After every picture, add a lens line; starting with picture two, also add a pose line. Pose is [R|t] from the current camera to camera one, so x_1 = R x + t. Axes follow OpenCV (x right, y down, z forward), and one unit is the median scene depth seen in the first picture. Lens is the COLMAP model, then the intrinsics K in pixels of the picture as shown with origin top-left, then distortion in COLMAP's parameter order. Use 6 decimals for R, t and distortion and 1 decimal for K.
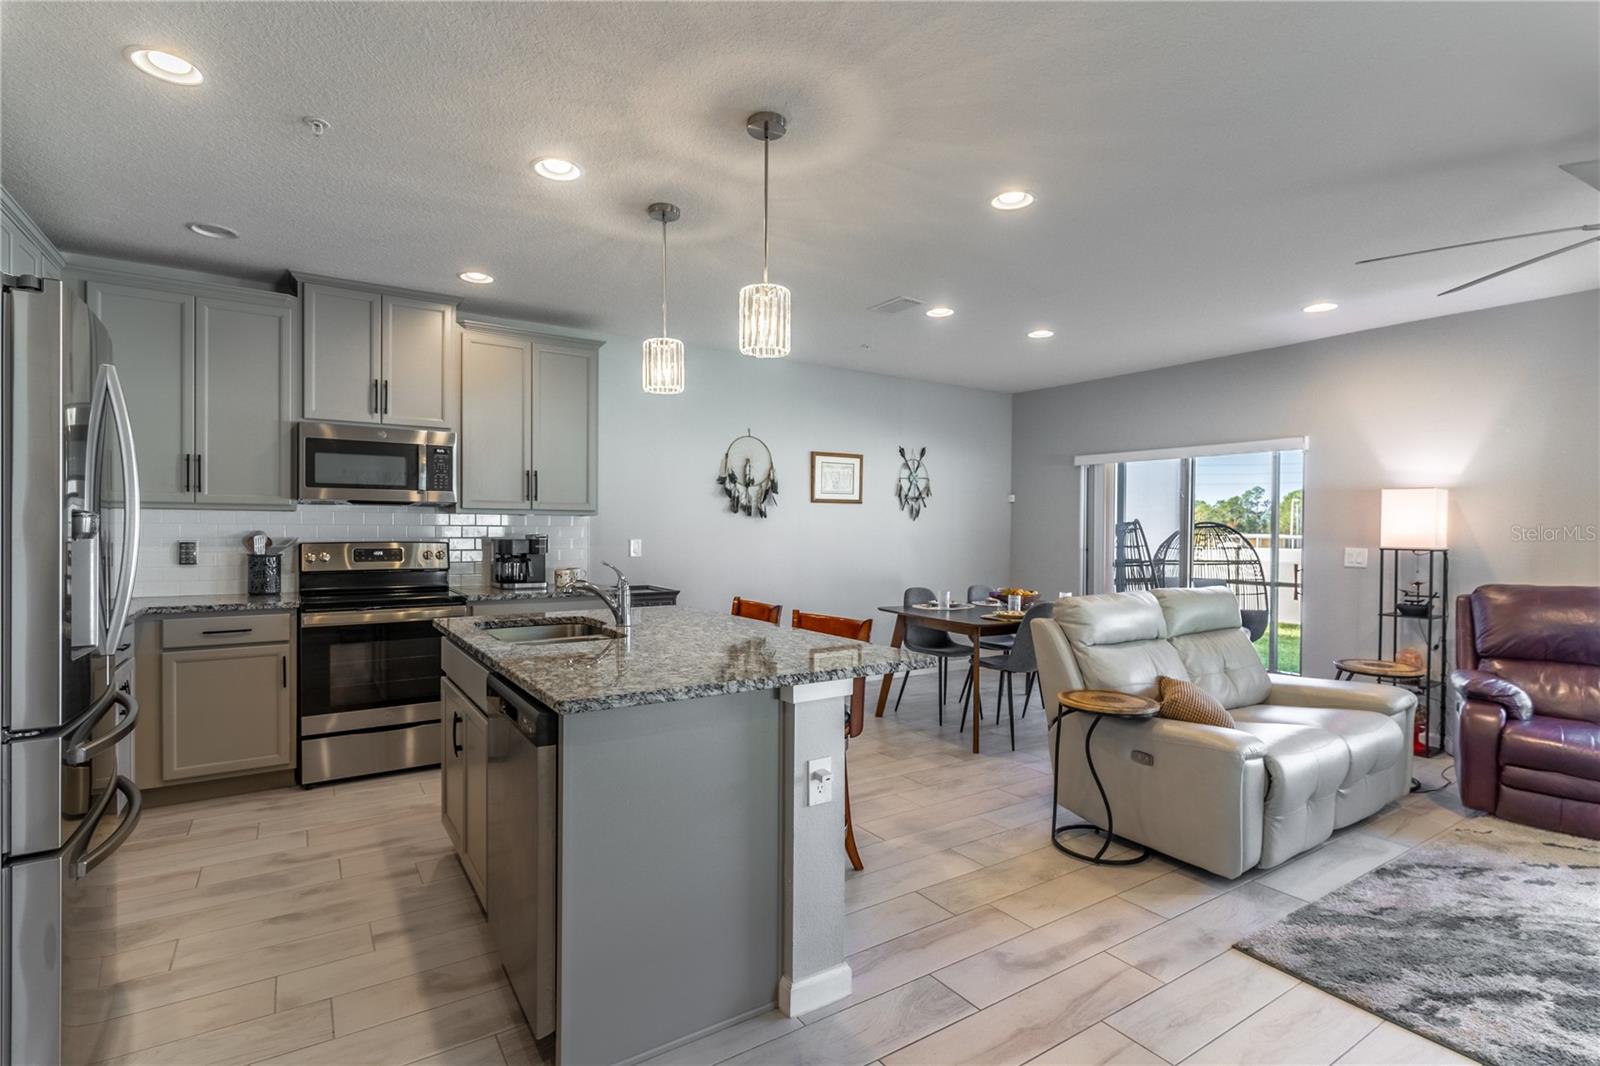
lens RADIAL K [[763.9, 0, 797.0], [0, 763.9, 535.7], [0, 0, 1]] dist [0.000657, -0.000481]
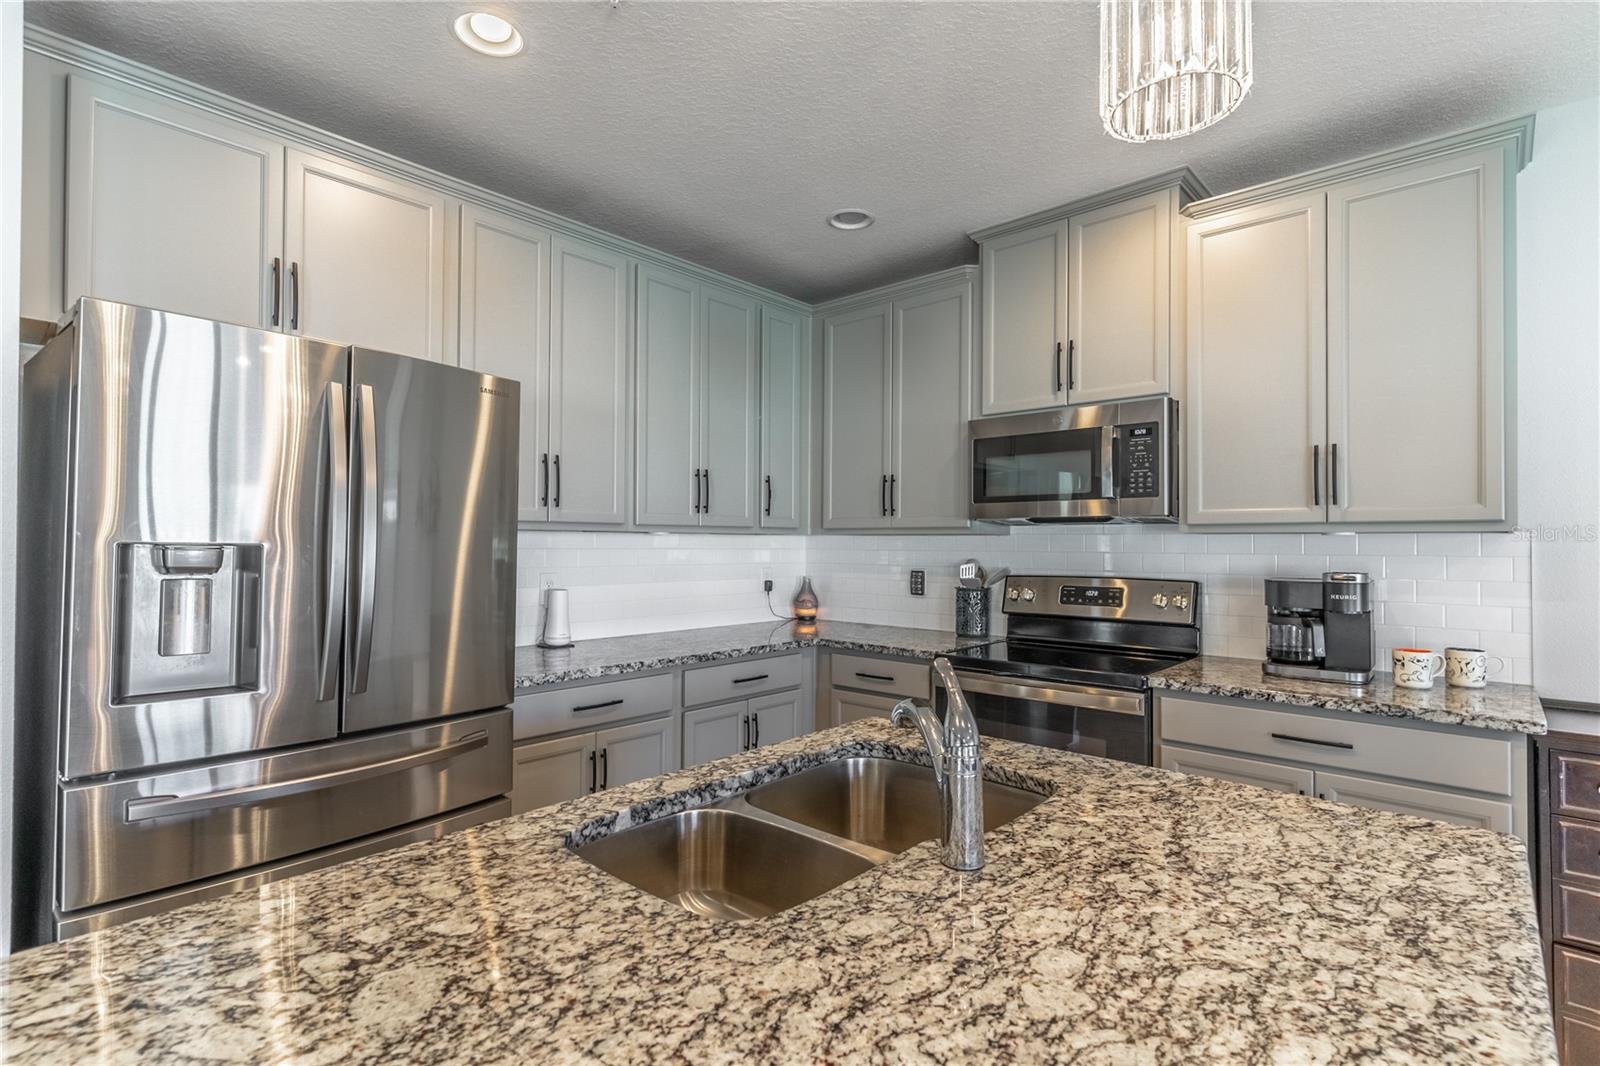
lens RADIAL K [[765.7, 0, 799.0], [0, 765.7, 537.8], [0, 0, 1]] dist [0.005788, 0.000291]
pose [[0.250796, -0.014453, -0.967932, 0.059471], [-0.012747, 0.999753, -0.018231, -0.011935], [0.967956, 0.016910, 0.250550, 0.596156]]
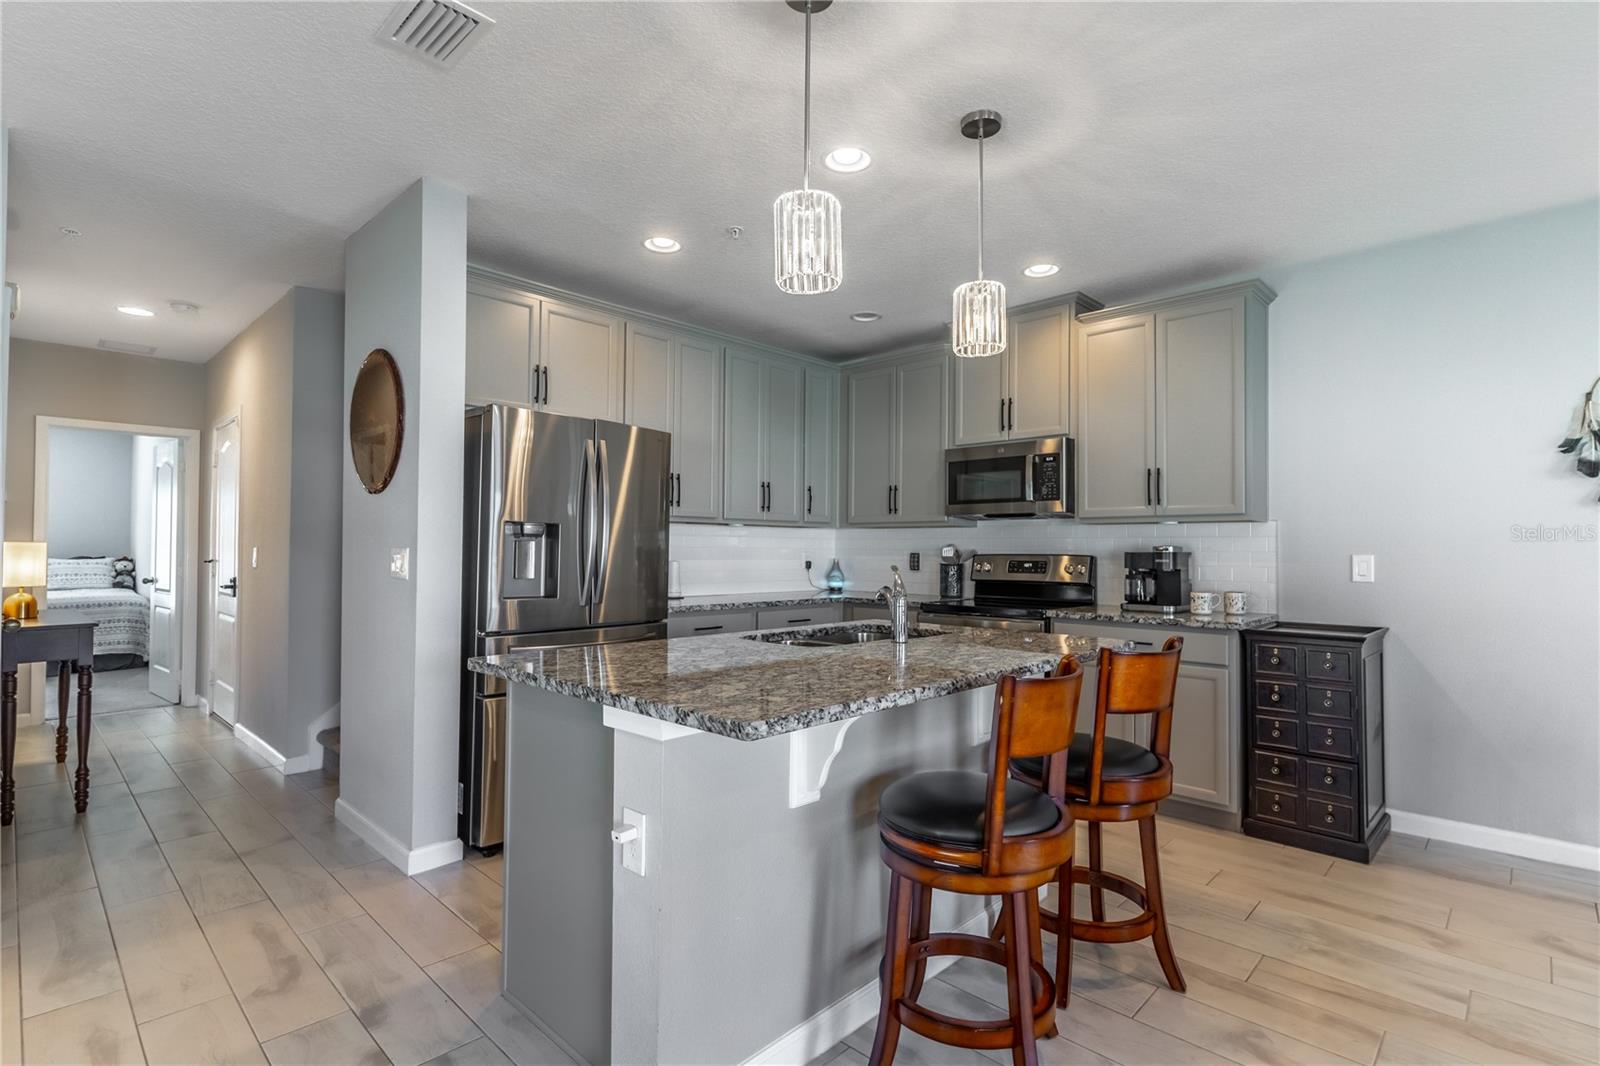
lens RADIAL K [[765.7, 0, 799.0], [0, 765.7, 537.8], [0, 0, 1]] dist [0.005788, 0.000291]
pose [[0.216407, -0.021150, -0.976074, 0.414092], [-0.015016, 0.999575, -0.024988, 0.017233], [0.976188, 0.020064, 0.215997, 0.496802]]
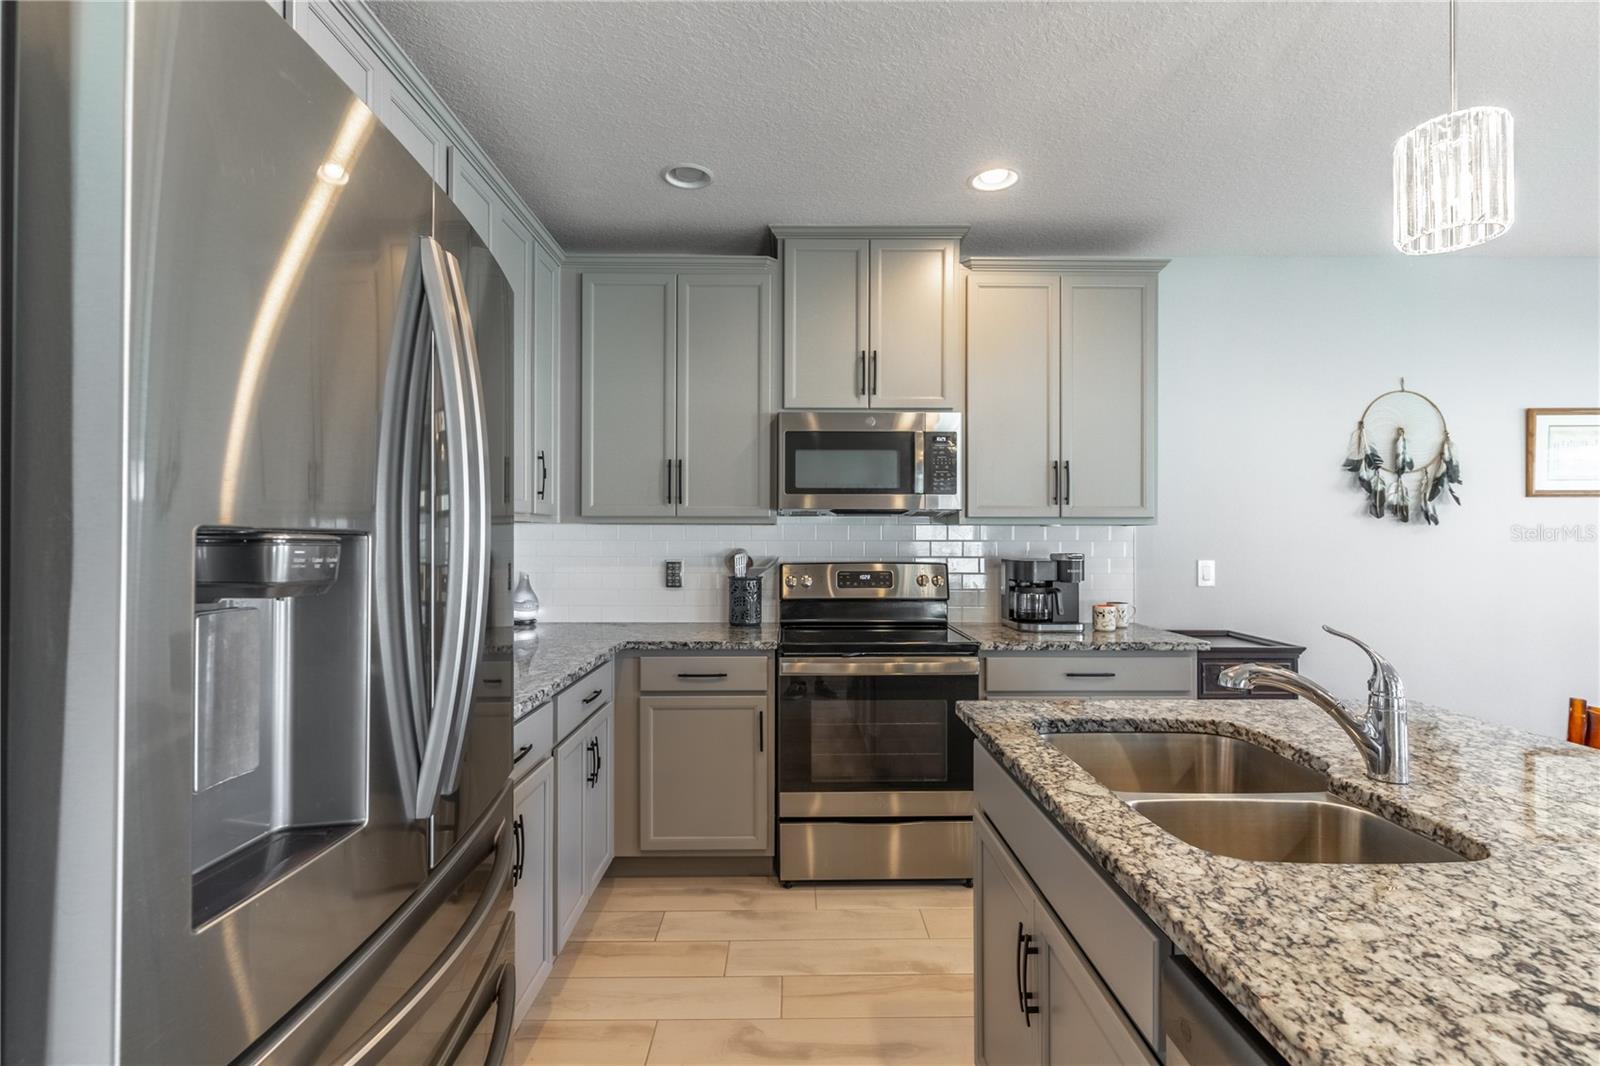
lens RADIAL K [[765.7, 0, 799.0], [0, 765.7, 537.8], [0, 0, 1]] dist [0.005788, 0.000291]
pose [[0.841541, -0.005133, -0.540168, -0.190774], [-0.000762, 0.999943, -0.010691, -0.009304], [0.540192, 0.009409, 0.841489, 0.319831]]
